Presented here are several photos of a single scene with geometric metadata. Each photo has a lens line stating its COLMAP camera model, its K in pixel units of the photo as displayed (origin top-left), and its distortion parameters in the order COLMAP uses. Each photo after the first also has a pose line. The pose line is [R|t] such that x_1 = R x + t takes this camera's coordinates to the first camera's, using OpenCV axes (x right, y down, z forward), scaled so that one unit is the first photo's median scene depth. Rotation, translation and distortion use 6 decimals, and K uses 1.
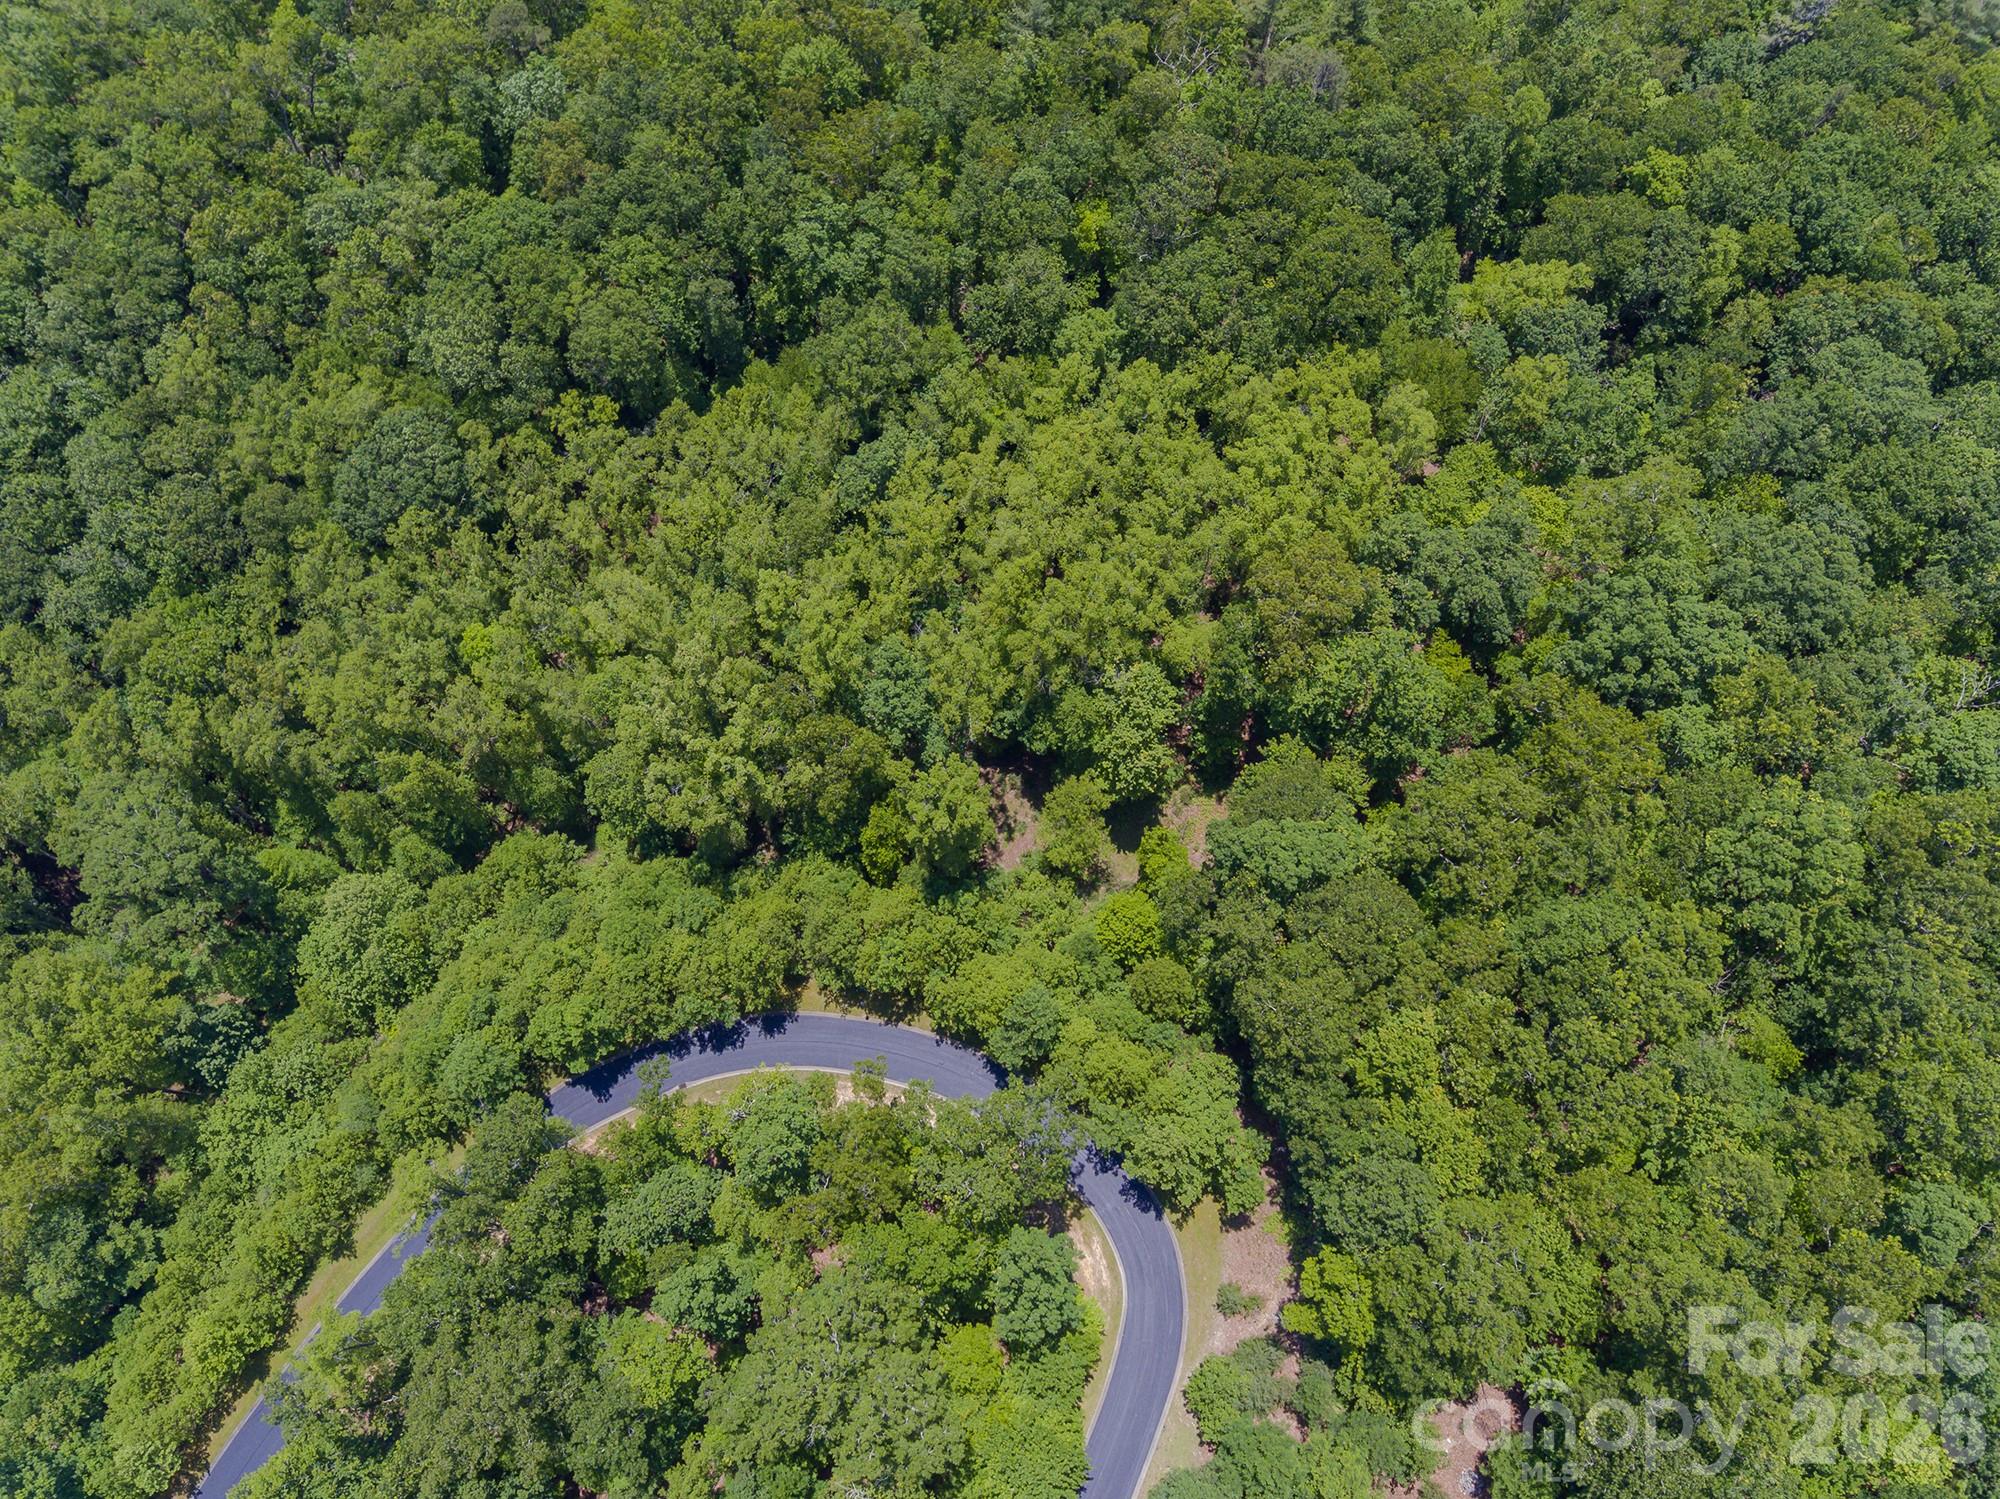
lens RADIAL K [[1391.9, 0, 981.5], [0, 1391.9, 743.8], [0, 0, 1]] dist [-0.036978, 0.028664]
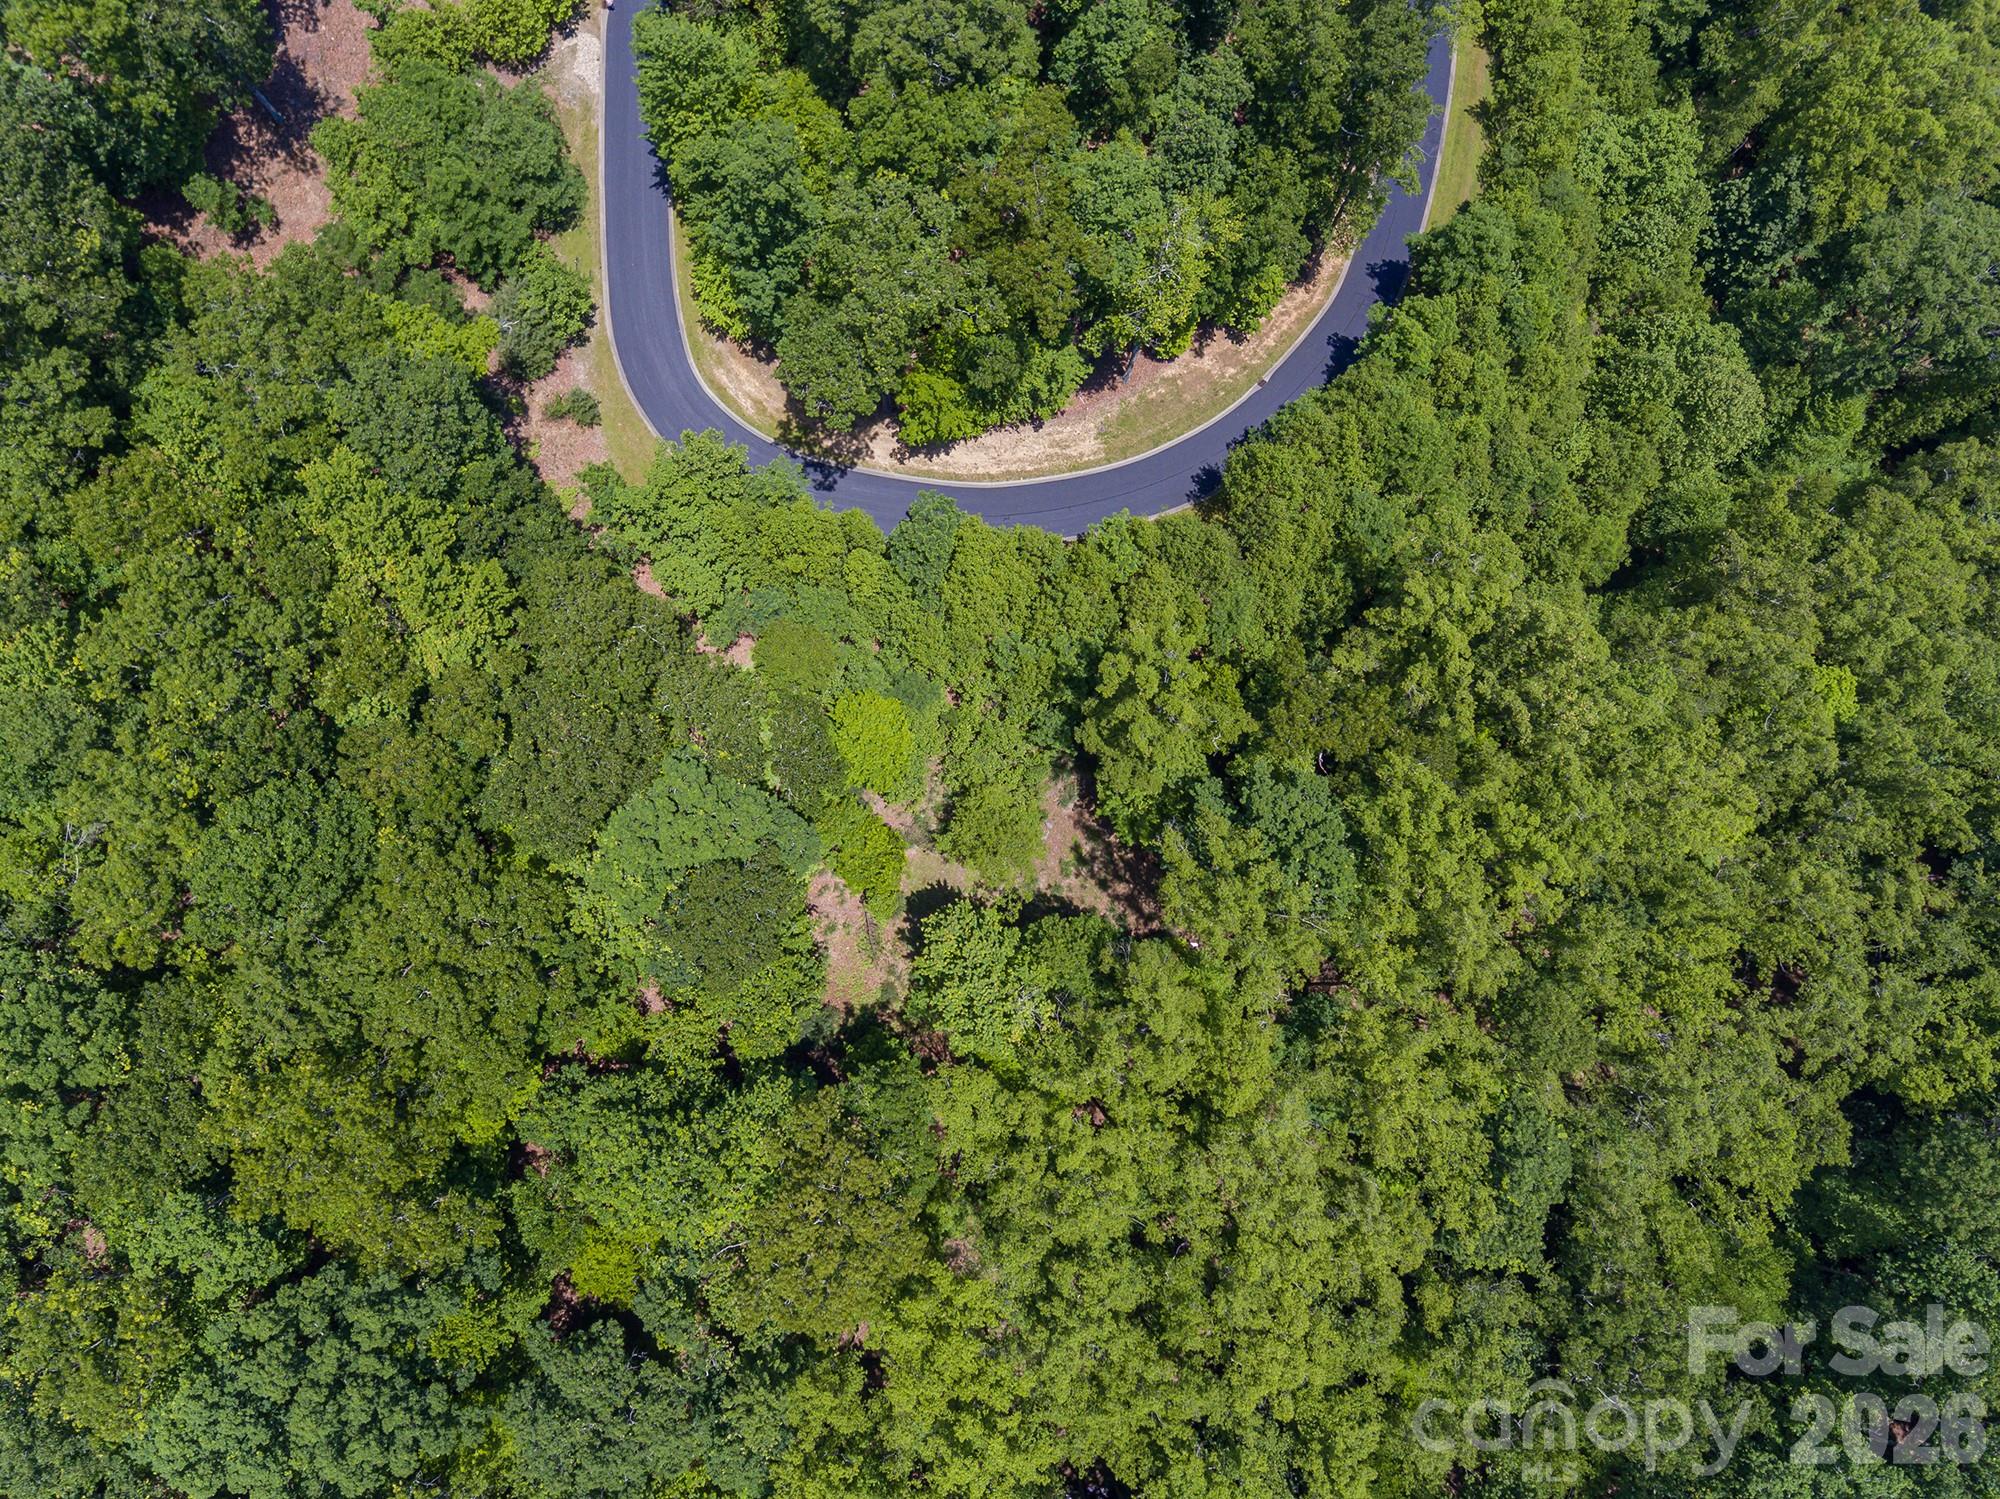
lens RADIAL K [[1391.9, 0, 992.7], [0, 1391.9, 743.5], [0, 0, 1]] dist [-0.036978, 0.028664]
pose [[-0.882294, 0.462791, -0.085915, 0.112248], [-0.445237, -0.761328, 0.471322, -0.258582], [0.152714, 0.454097, 0.877767, 0.327066]]
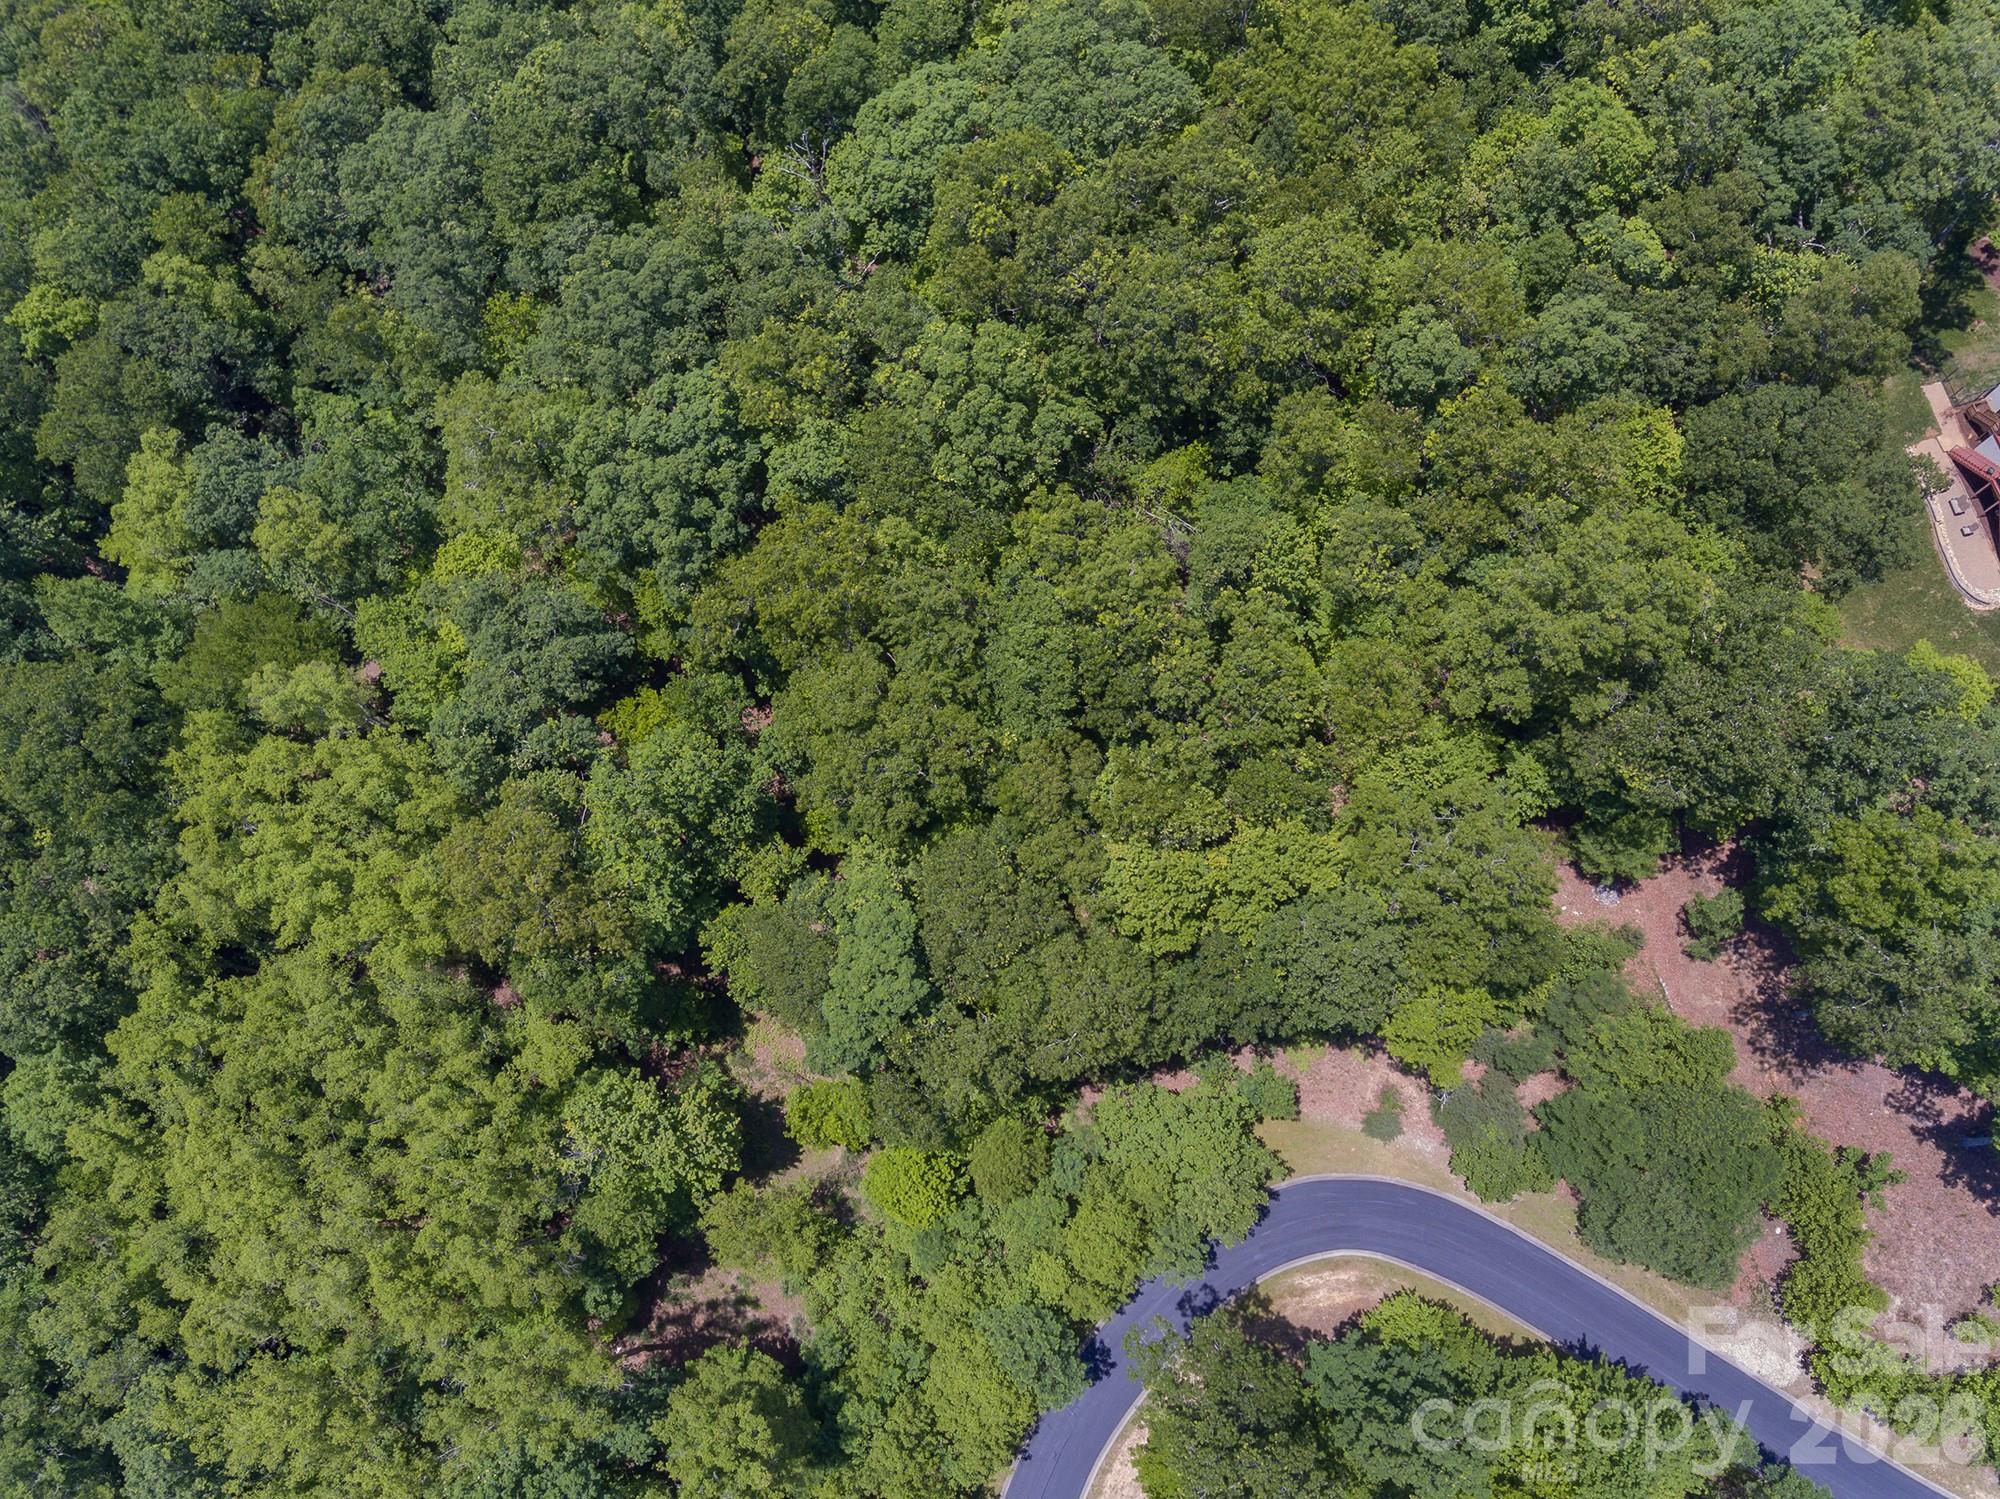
lens RADIAL K [[1391.9, 0, 980.0], [0, 1391.9, 747.6], [0, 0, 1]] dist [-0.036978, 0.028664]
pose [[0.116860, -0.946113, 0.302018, 0.103948], [0.948483, 0.196491, 0.248537, -0.069520], [-0.294488, 0.257415, 0.920334, 0.223339]]
